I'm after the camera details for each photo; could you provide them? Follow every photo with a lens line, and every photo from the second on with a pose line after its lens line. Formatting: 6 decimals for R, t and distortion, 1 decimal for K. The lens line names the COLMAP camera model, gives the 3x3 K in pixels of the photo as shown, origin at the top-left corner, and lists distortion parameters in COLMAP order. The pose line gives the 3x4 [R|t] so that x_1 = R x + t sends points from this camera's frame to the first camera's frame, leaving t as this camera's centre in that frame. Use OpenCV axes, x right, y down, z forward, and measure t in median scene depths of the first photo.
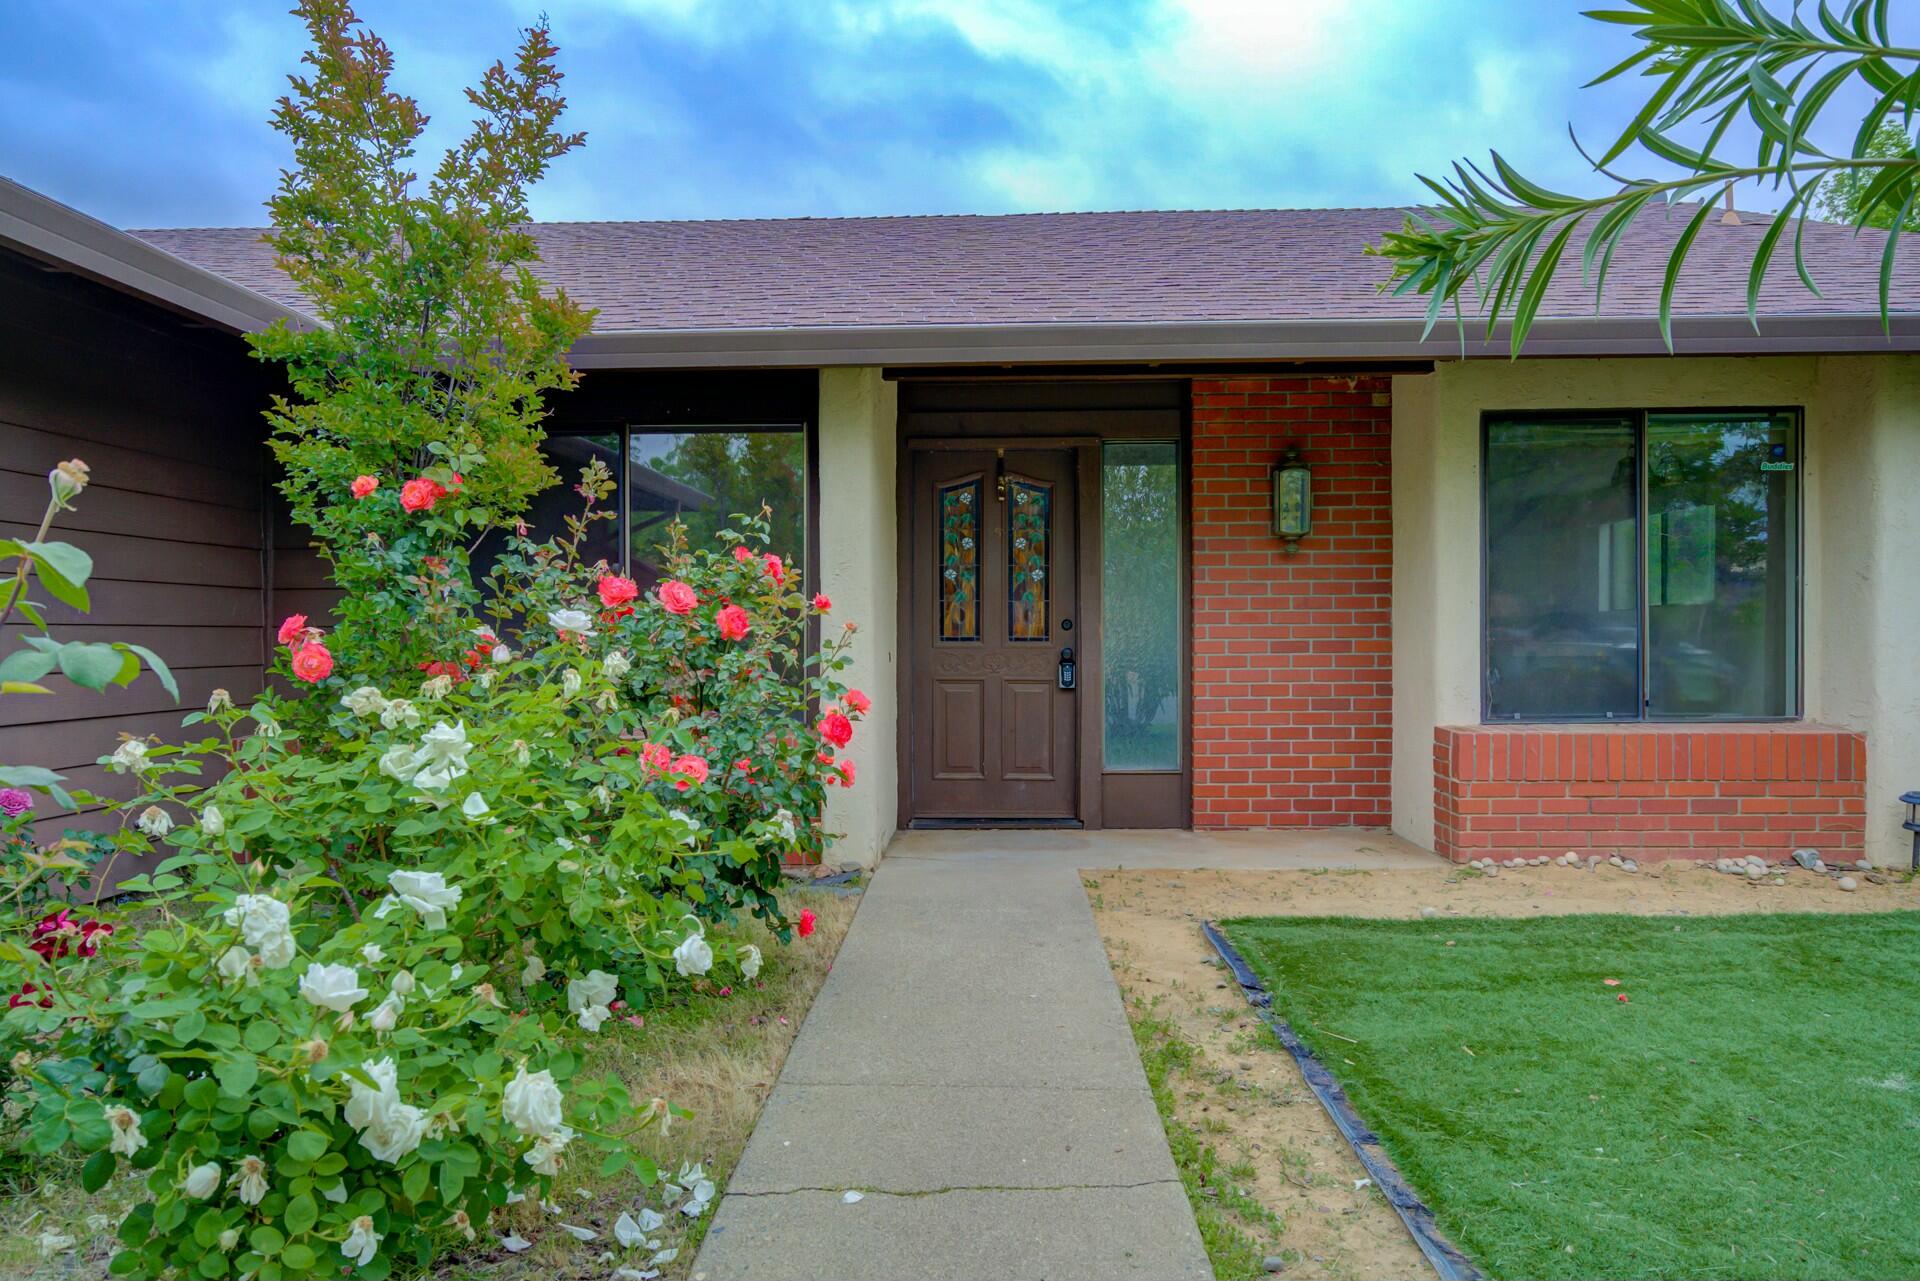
lens RADIAL K [[1240.9, 0, 952.0], [0, 1240.9, 644.3], [0, 0, 1]] dist [0.033391, 0.000743]
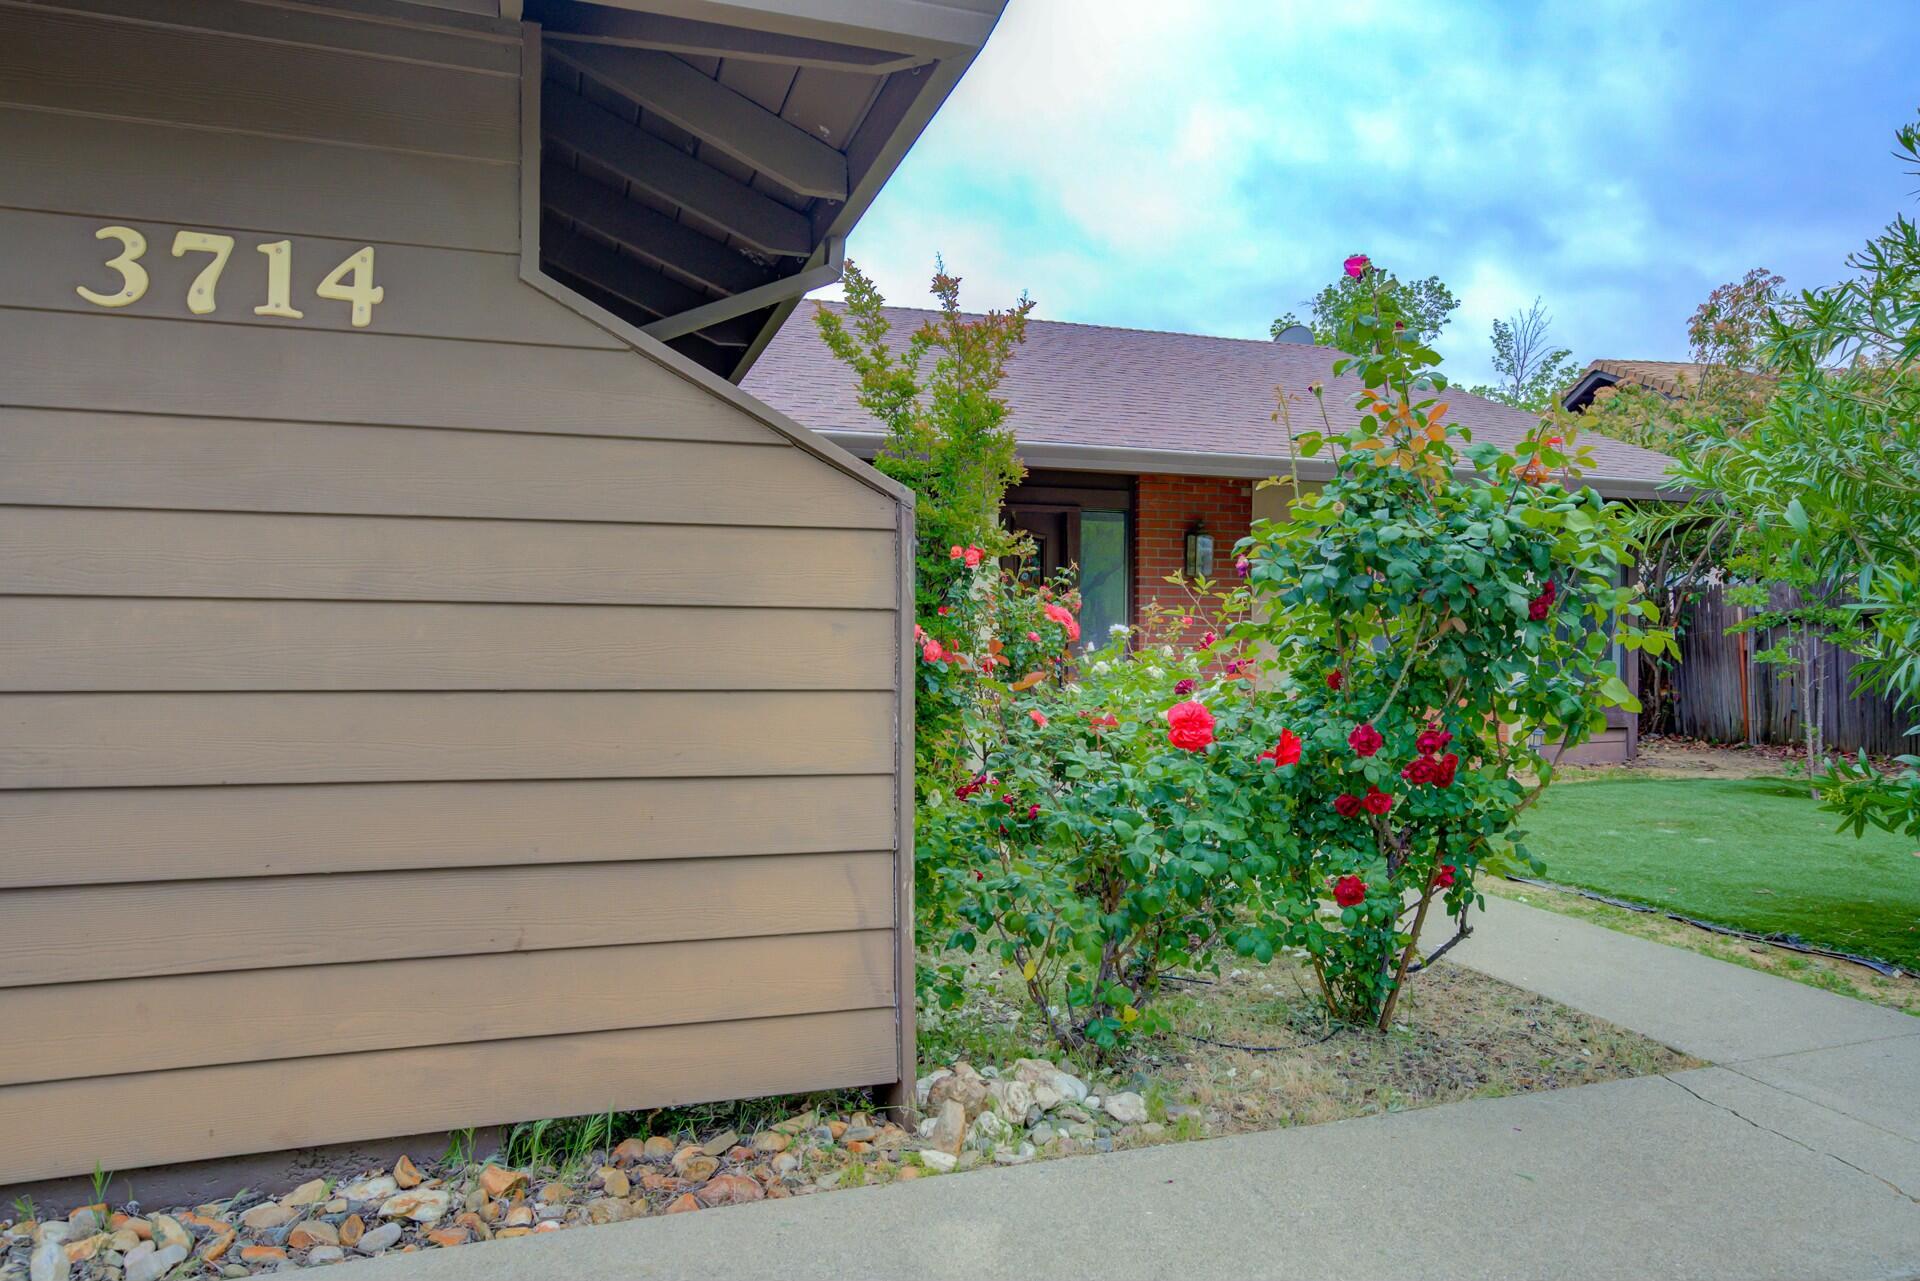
lens RADIAL K [[1233.9, 0, 951.1], [0, 1233.9, 639.4], [0, 0, 1]] dist [0.001946, 0.000609]
pose [[0.936049, 0.007224, 0.351796, -1.017026], [-0.003683, 0.999936, -0.010734, 0.014507], [-0.351851, 0.008752, 0.936015, -0.601326]]
